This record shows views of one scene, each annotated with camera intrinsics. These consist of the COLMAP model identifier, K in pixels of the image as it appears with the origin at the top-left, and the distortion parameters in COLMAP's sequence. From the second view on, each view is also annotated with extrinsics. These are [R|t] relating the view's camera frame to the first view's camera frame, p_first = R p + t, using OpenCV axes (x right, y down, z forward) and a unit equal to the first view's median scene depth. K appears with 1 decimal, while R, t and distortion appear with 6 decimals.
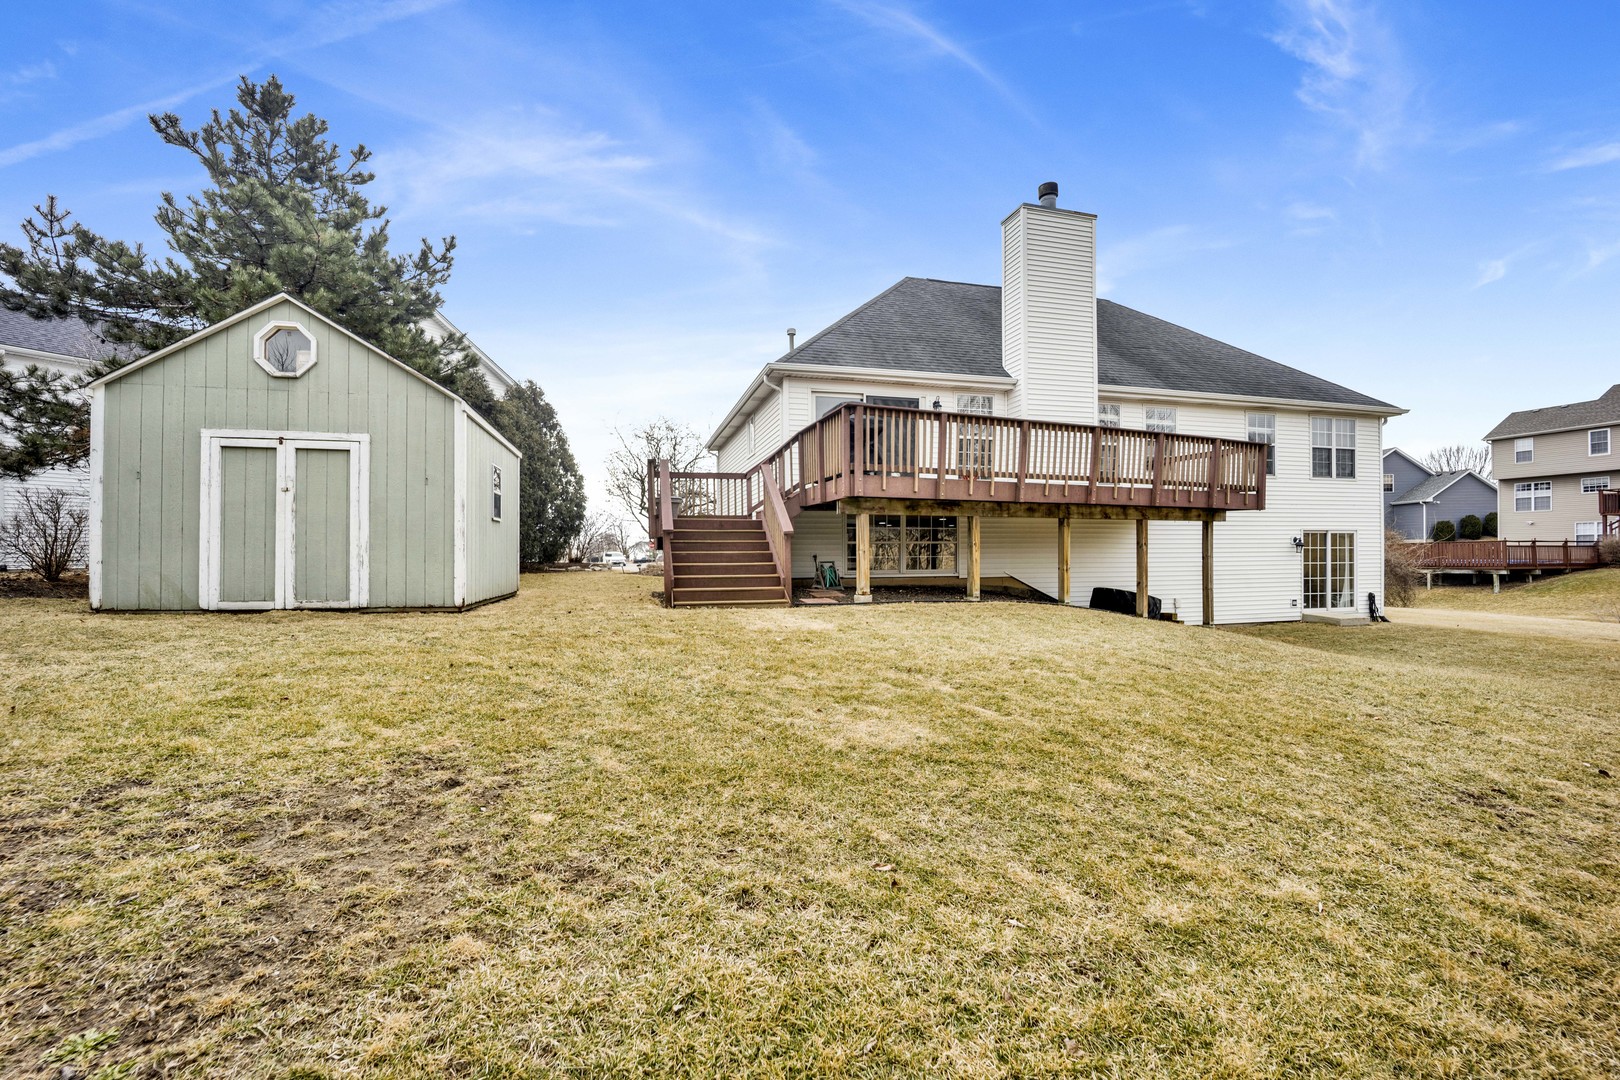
lens RADIAL K [[660.4, 0, 772.9], [0, 660.4, 548.7], [0, 0, 1]] dist [-0.018559, -0.000042]
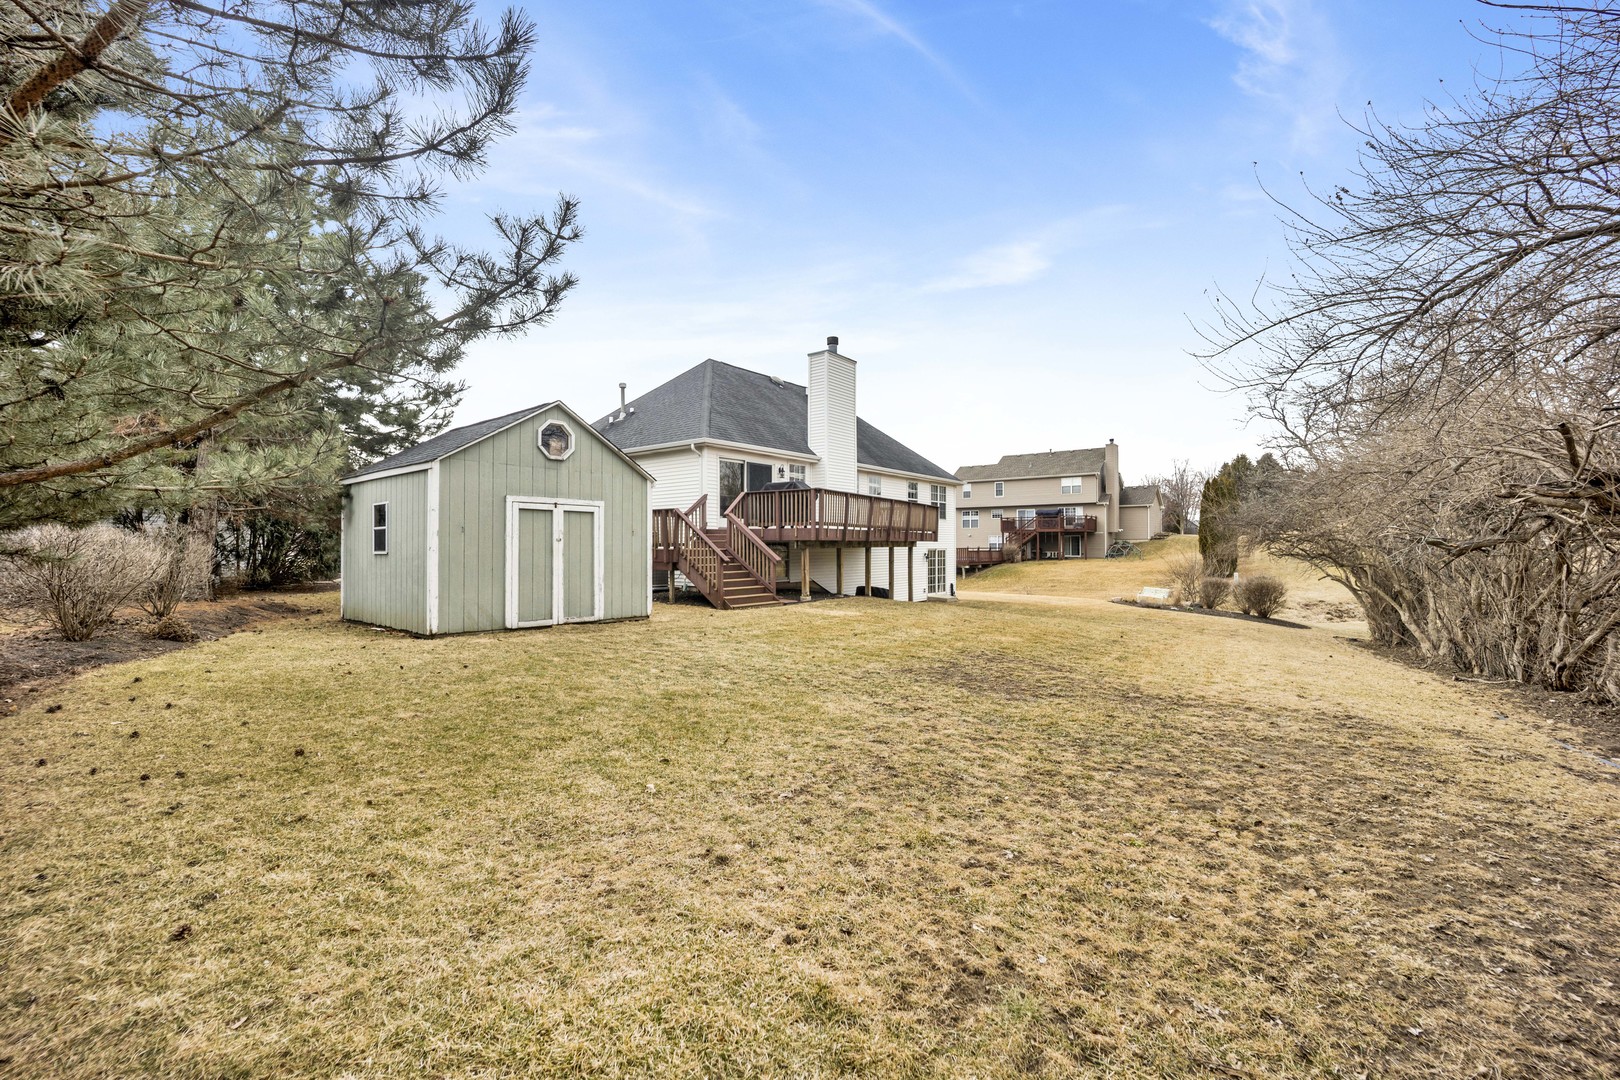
lens RADIAL K [[631.9, 0, 810.0], [0, 631.9, 540.0], [0, 0, 1]] dist [-0.017523, 0.000018]
pose [[0.799334, 0.008496, 0.600827, -0.547848], [-0.000874, 0.999915, -0.012976, -0.035410], [-0.600886, 0.009847, 0.799274, -0.203182]]
